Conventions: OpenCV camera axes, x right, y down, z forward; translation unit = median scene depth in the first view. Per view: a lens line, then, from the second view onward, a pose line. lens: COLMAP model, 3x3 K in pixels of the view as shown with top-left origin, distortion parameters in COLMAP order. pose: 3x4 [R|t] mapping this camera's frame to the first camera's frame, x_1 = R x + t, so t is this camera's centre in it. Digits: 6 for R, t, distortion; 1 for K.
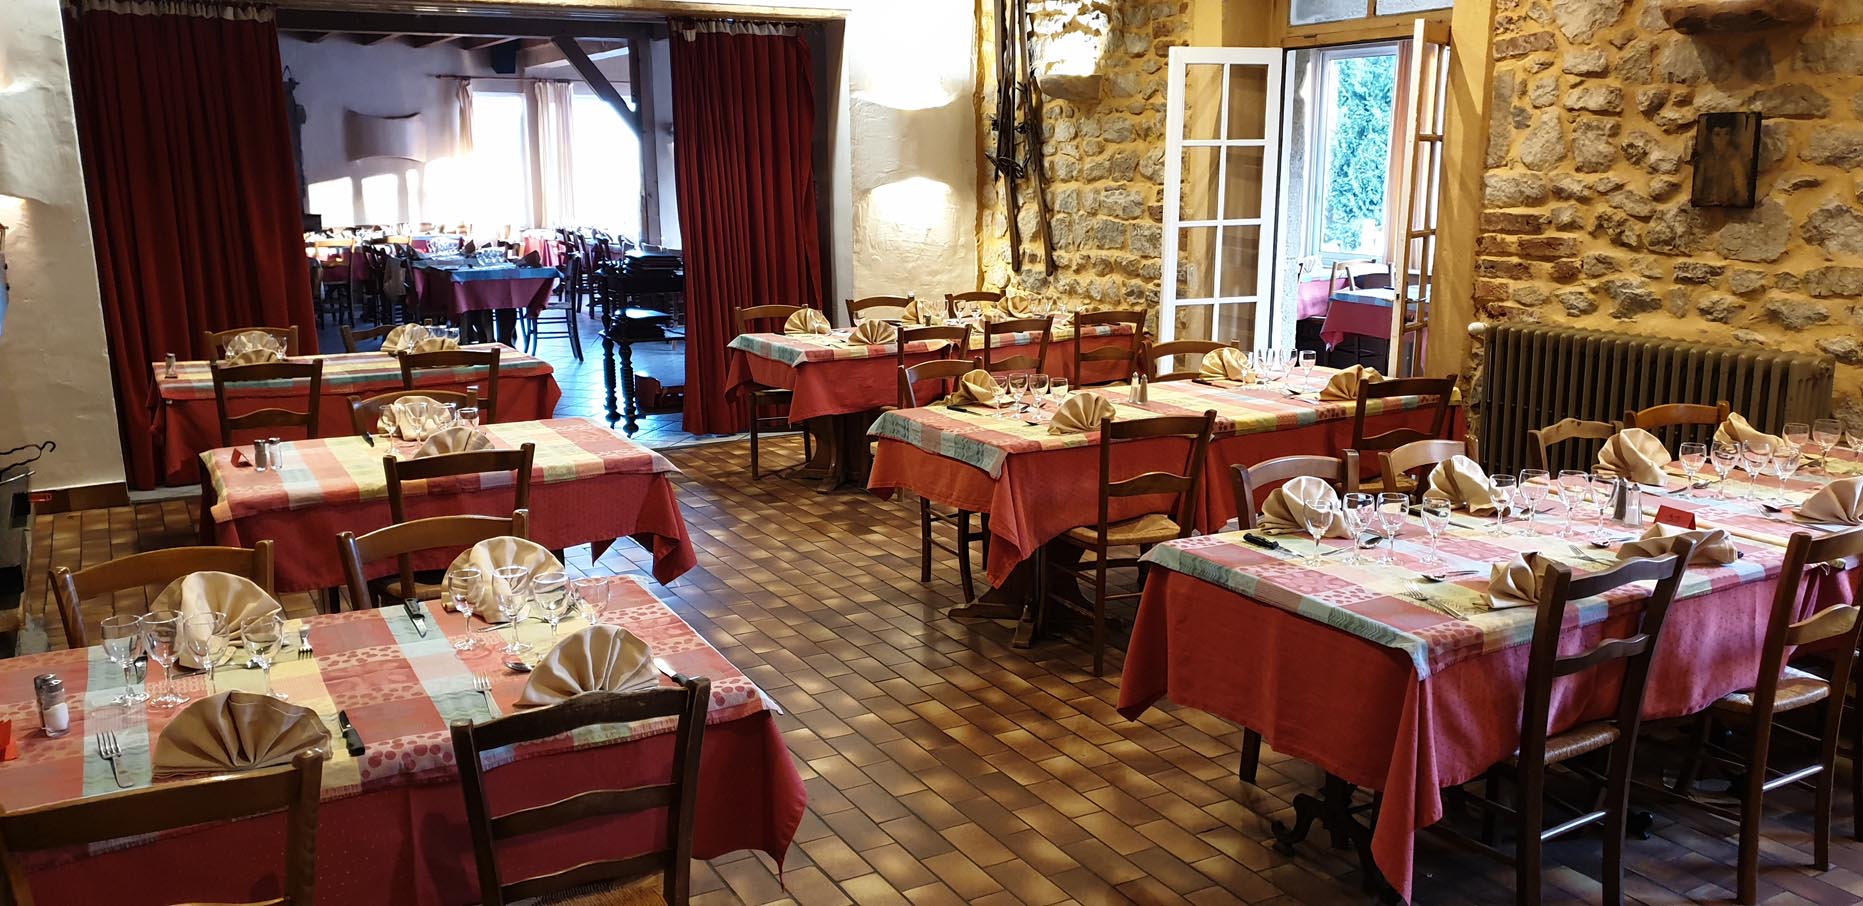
lens RADIAL K [[1444.9, 0, 931.9], [0, 1444.9, 452.0], [0, 0, 1]] dist [0.069046, 0.002522]
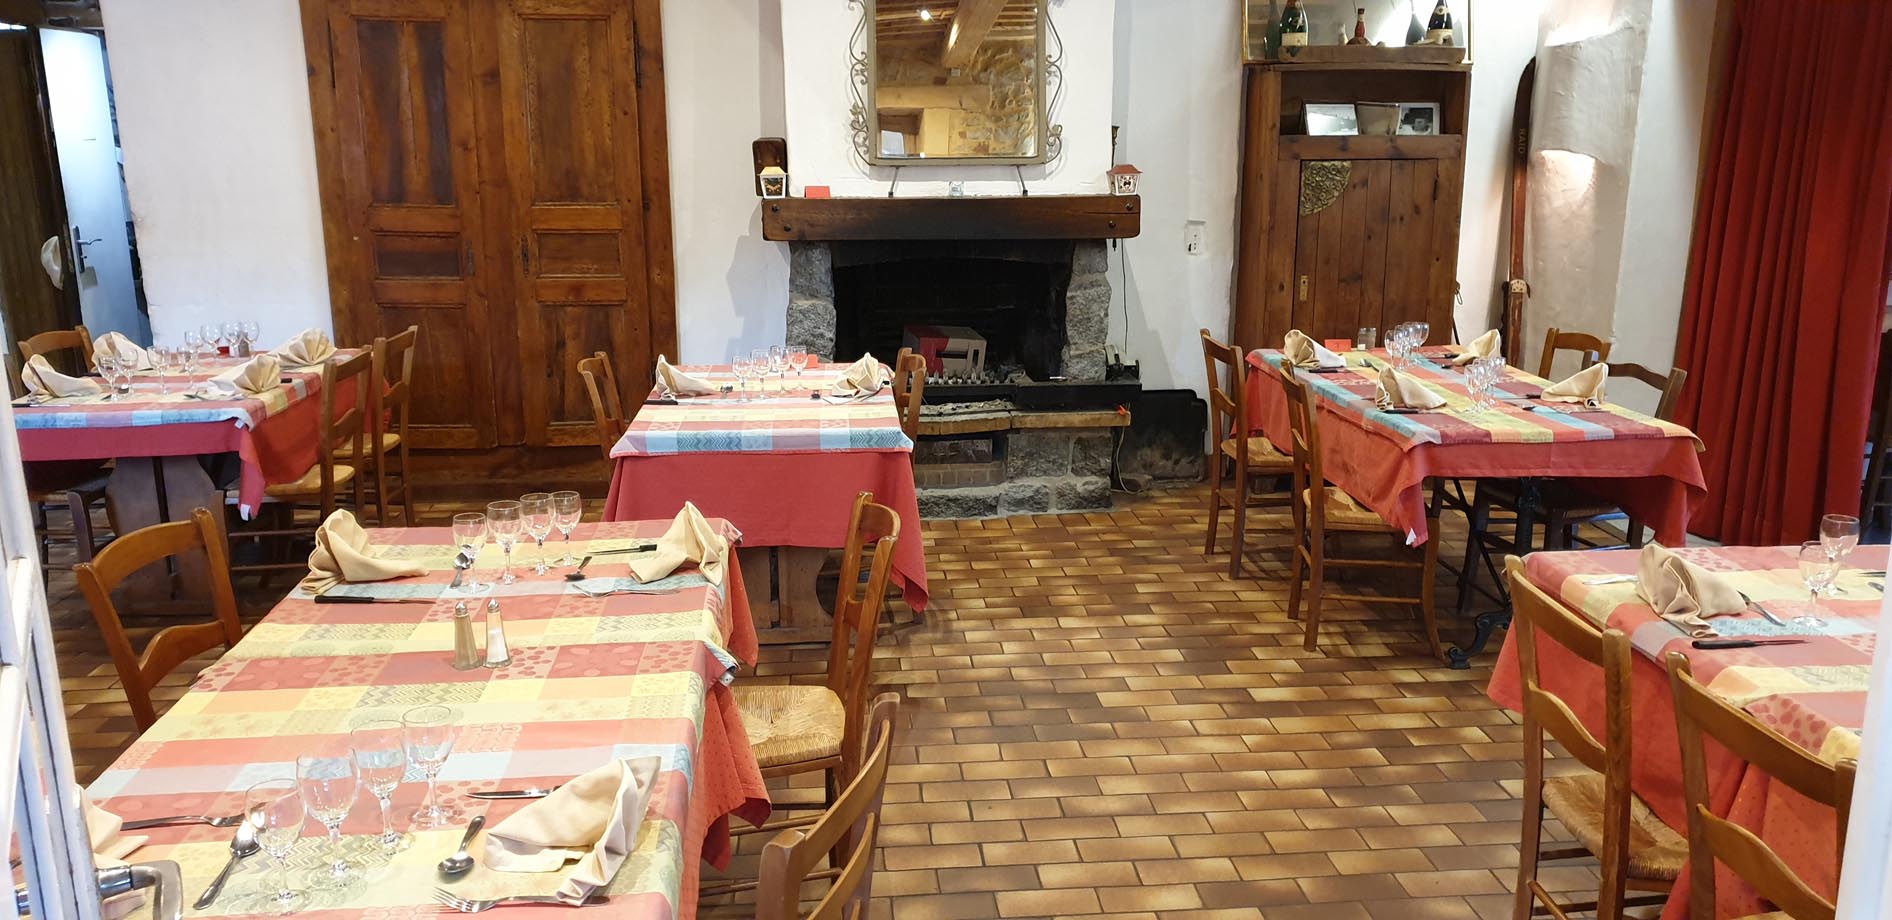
lens RADIAL K [[1467.4, 0, 942.6], [0, 1467.4, 470.8], [0, 0, 1]] dist [0.069046, 0.002522]
pose [[-0.416633, 0.229355, -0.879667, 0.320059], [-0.179951, 0.927695, 0.327107, -0.181139], [0.891086, 0.294580, -0.345236, 0.844441]]
